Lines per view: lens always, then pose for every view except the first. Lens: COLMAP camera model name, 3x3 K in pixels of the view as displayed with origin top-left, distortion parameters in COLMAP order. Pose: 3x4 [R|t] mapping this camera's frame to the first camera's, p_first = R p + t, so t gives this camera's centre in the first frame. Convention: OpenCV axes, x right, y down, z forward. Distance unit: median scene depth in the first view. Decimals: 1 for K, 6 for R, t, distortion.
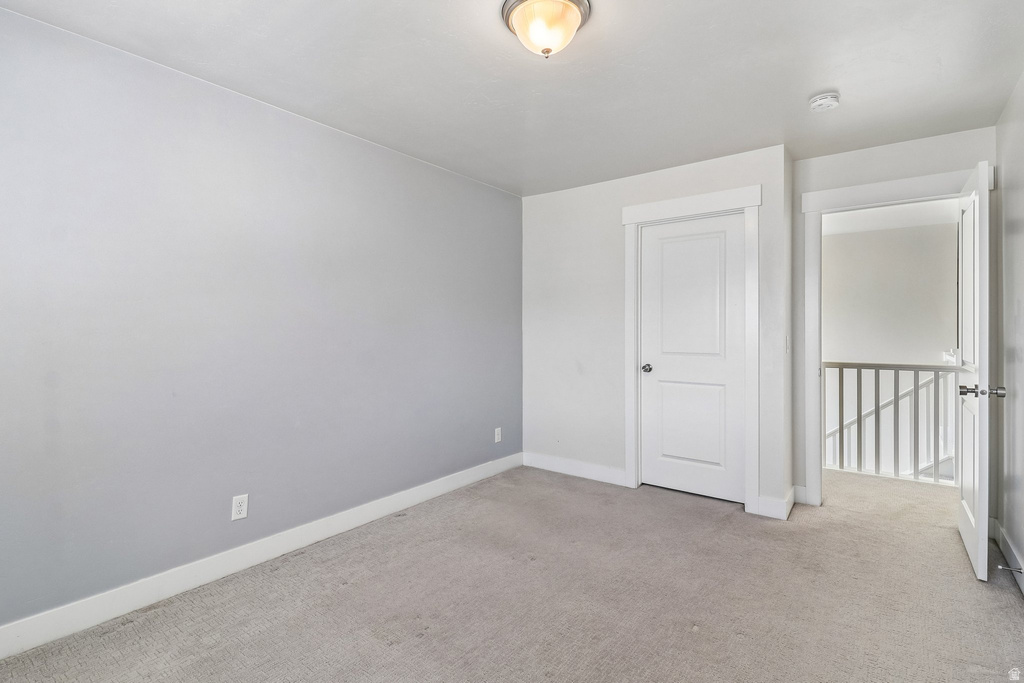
lens RADIAL K [[475.0, 0, 514.1], [0, 475.0, 341.8], [0, 0, 1]] dist [0.012254, -0.008697]
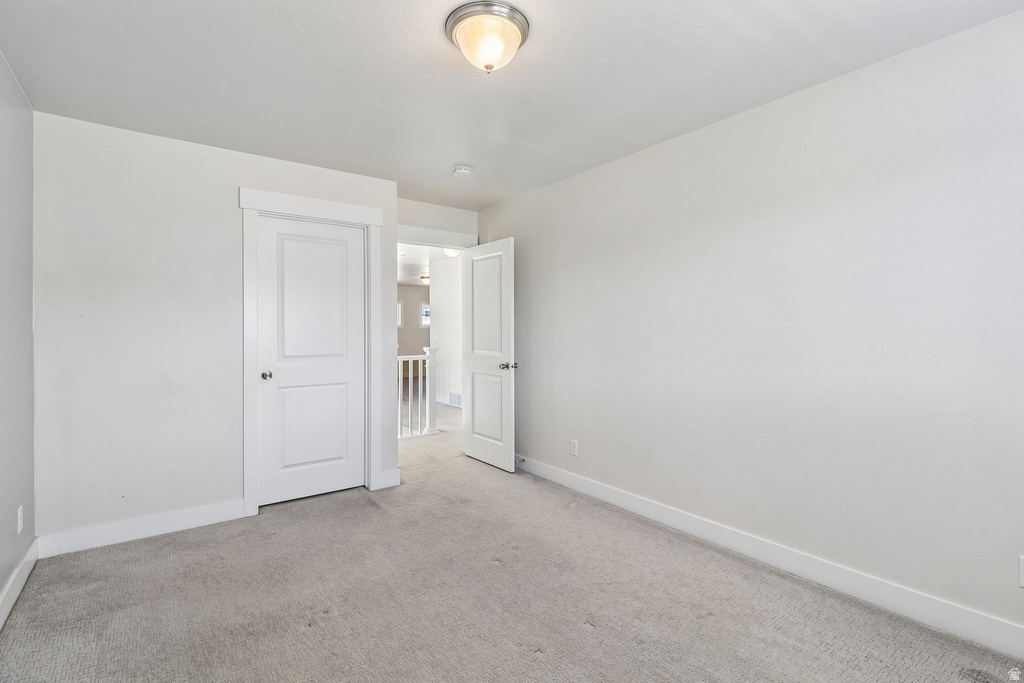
lens RADIAL K [[475.0, 0, 507.0], [0, 475.0, 337.4], [0, 0, 1]] dist [0.012254, -0.008697]
pose [[0.270363, -0.008231, 0.962723, -0.491974], [0.017173, 0.999846, 0.003726, -0.010760], [-0.962605, 0.015525, 0.270462, 0.346168]]
